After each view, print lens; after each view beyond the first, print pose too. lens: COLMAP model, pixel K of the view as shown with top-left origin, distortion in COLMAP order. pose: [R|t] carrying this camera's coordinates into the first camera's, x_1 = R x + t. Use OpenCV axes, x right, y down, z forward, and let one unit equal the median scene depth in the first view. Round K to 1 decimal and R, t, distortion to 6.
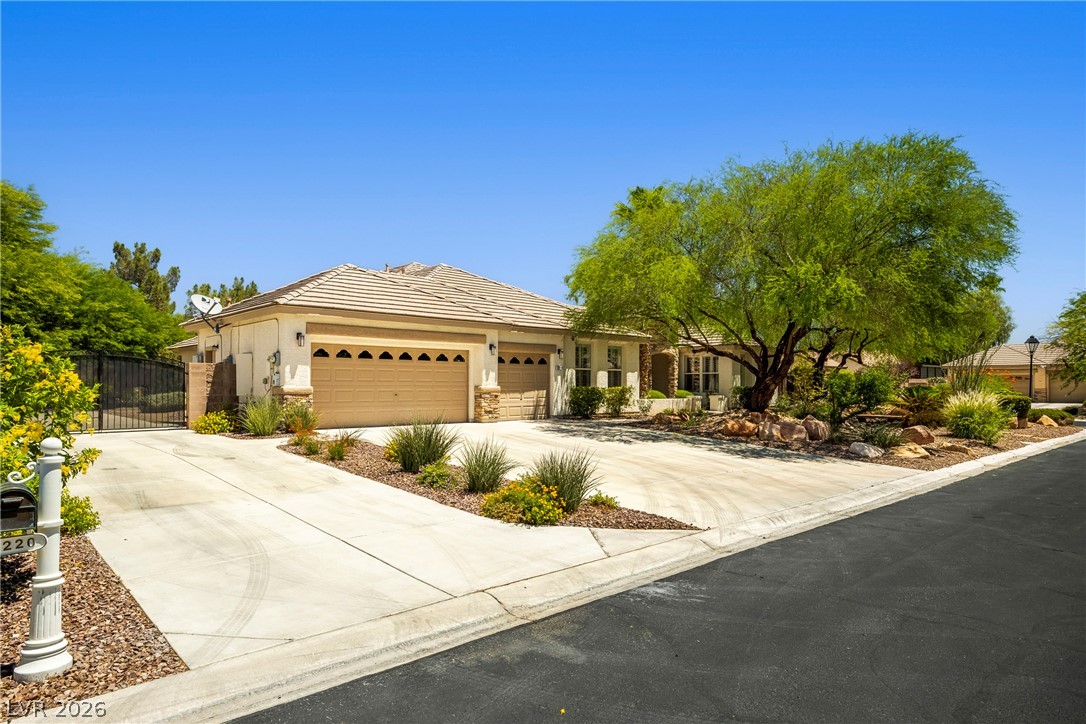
lens RADIAL K [[636.7, 0, 545.1], [0, 636.7, 334.5], [0, 0, 1]] dist [-0.004873, 0.024643]
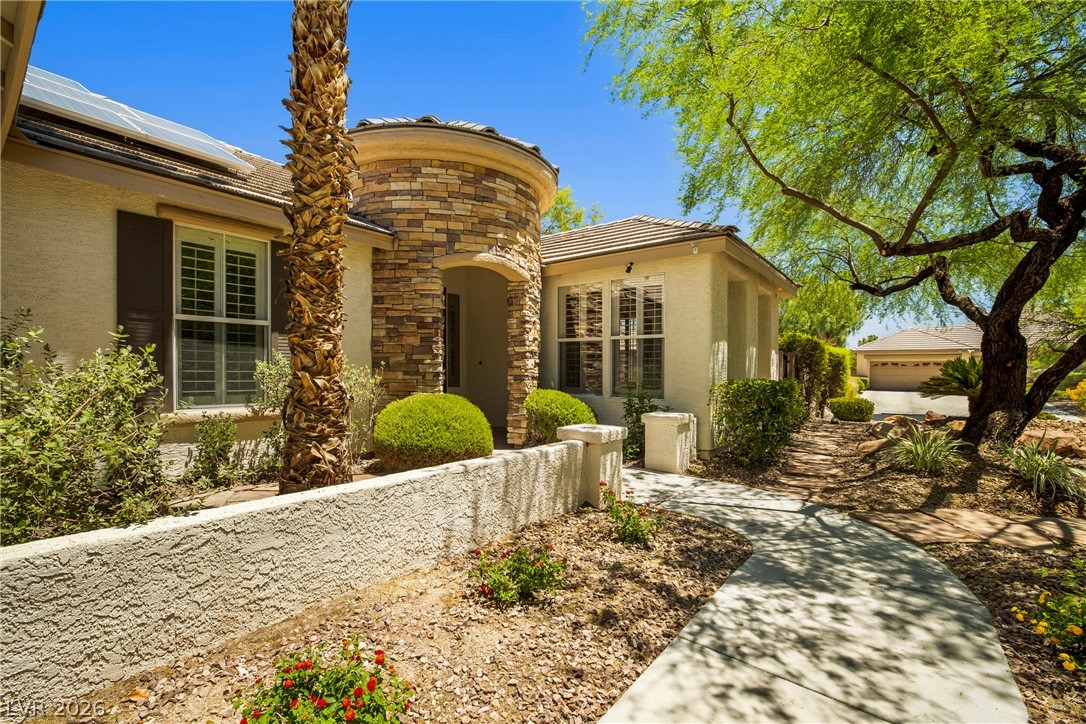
lens RADIAL K [[469.0, 0, 543.0], [0, 469.0, 362.0], [0, 0, 1]] dist [-0.000055, -0.000089]
pose [[0.985633, -0.001228, 0.168899, 0.248032], [-0.007837, 0.998564, 0.052995, 0.087807], [-0.168722, -0.053557, 0.984208, 1.109637]]
